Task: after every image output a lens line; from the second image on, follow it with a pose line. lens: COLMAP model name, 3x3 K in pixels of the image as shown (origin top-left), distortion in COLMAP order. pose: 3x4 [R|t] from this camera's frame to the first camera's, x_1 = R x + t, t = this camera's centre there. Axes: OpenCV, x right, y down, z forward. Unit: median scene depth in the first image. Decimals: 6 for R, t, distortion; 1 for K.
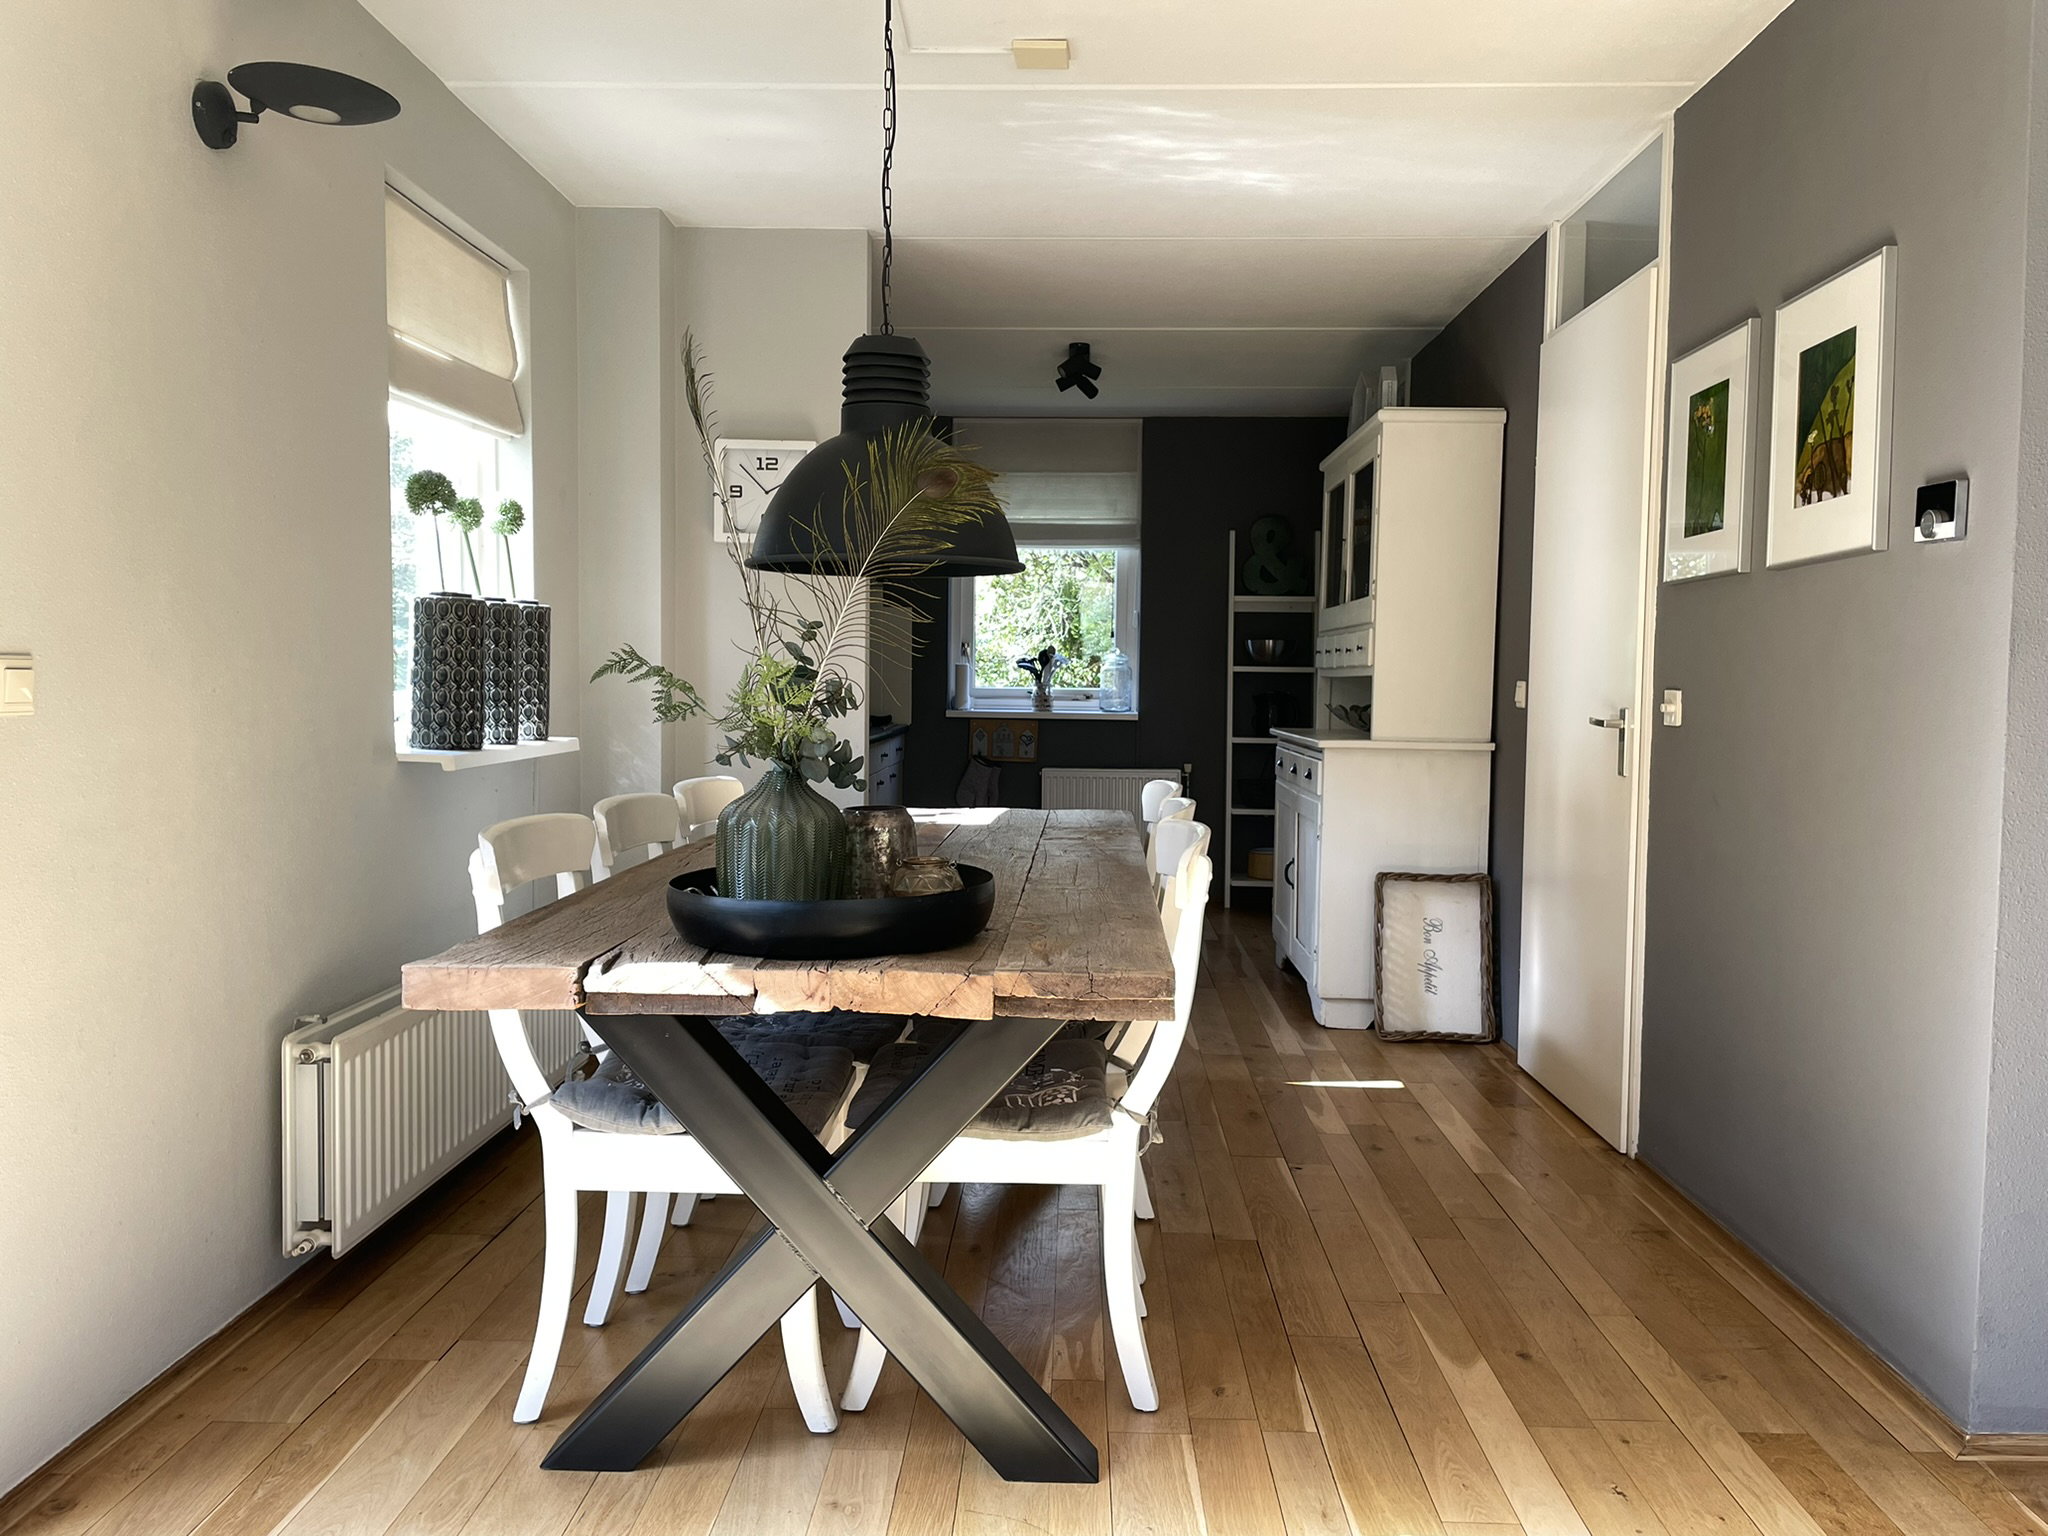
lens RADIAL K [[1520.7, 0, 1024.0], [0, 1520.7, 768.0], [0, 0, 1]] dist [0.075753, -0.000143]
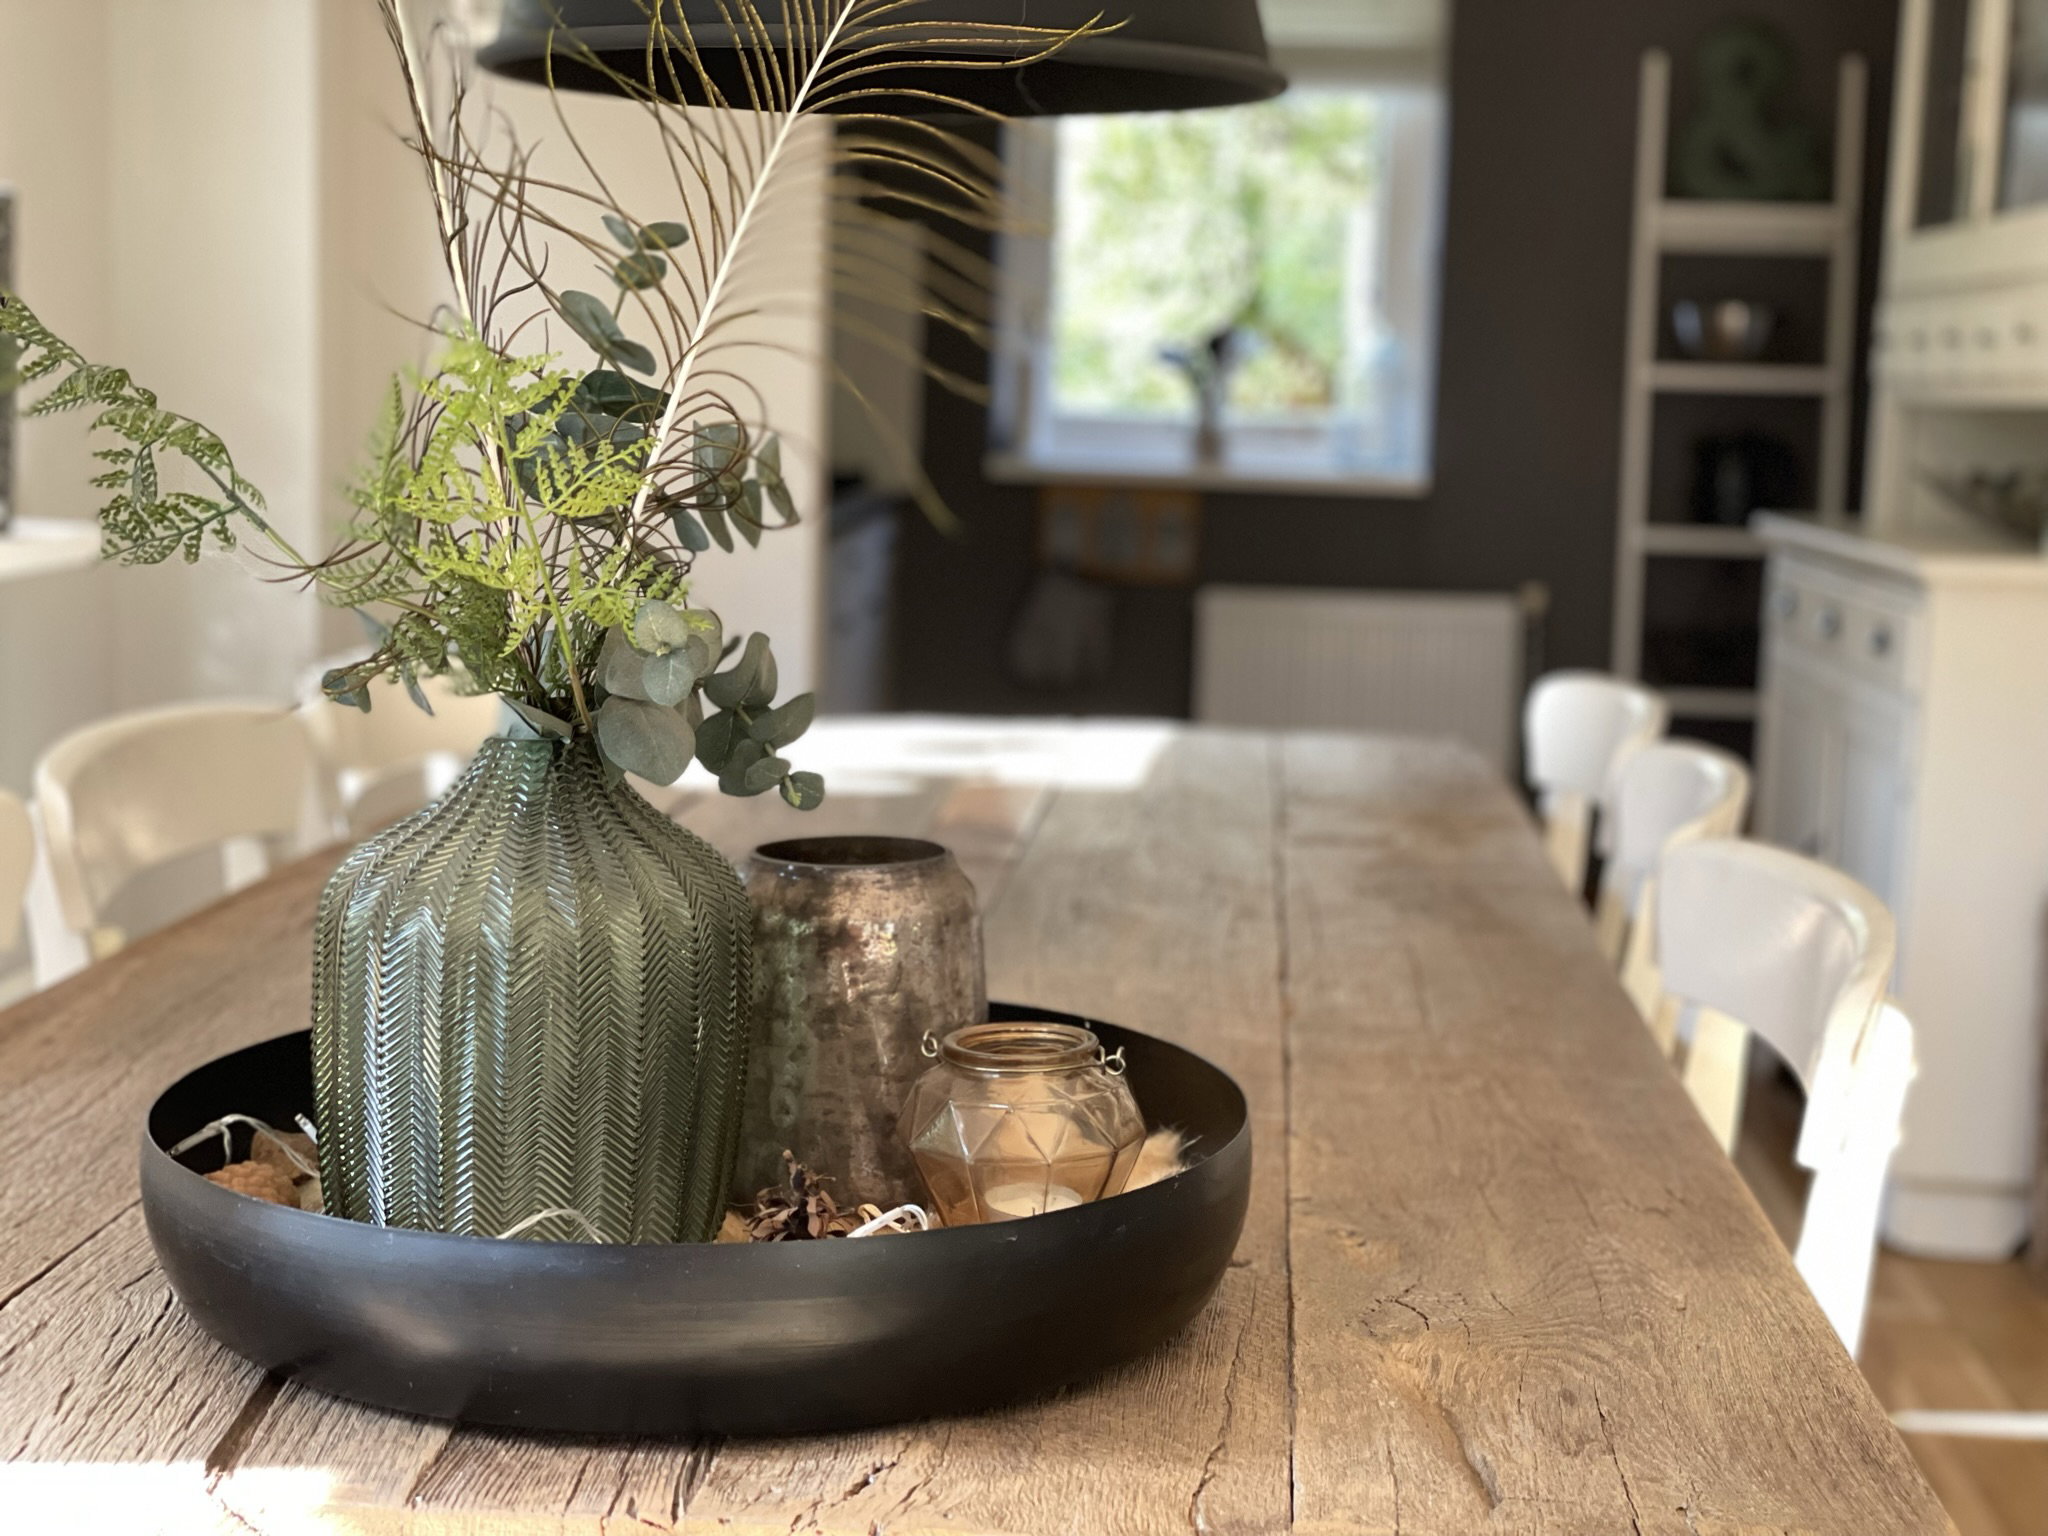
lens RADIAL K [[3078.6, 0, 1024.0], [0, 3078.6, 768.0], [0, 0, 1]] dist [0.145171, 0.017786]
pose [[0.999217, 0.021795, -0.033010, -0.028645], [-0.019602, 0.997668, 0.065385, -0.020324], [0.034359, -0.064686, 0.997314, 0.256693]]
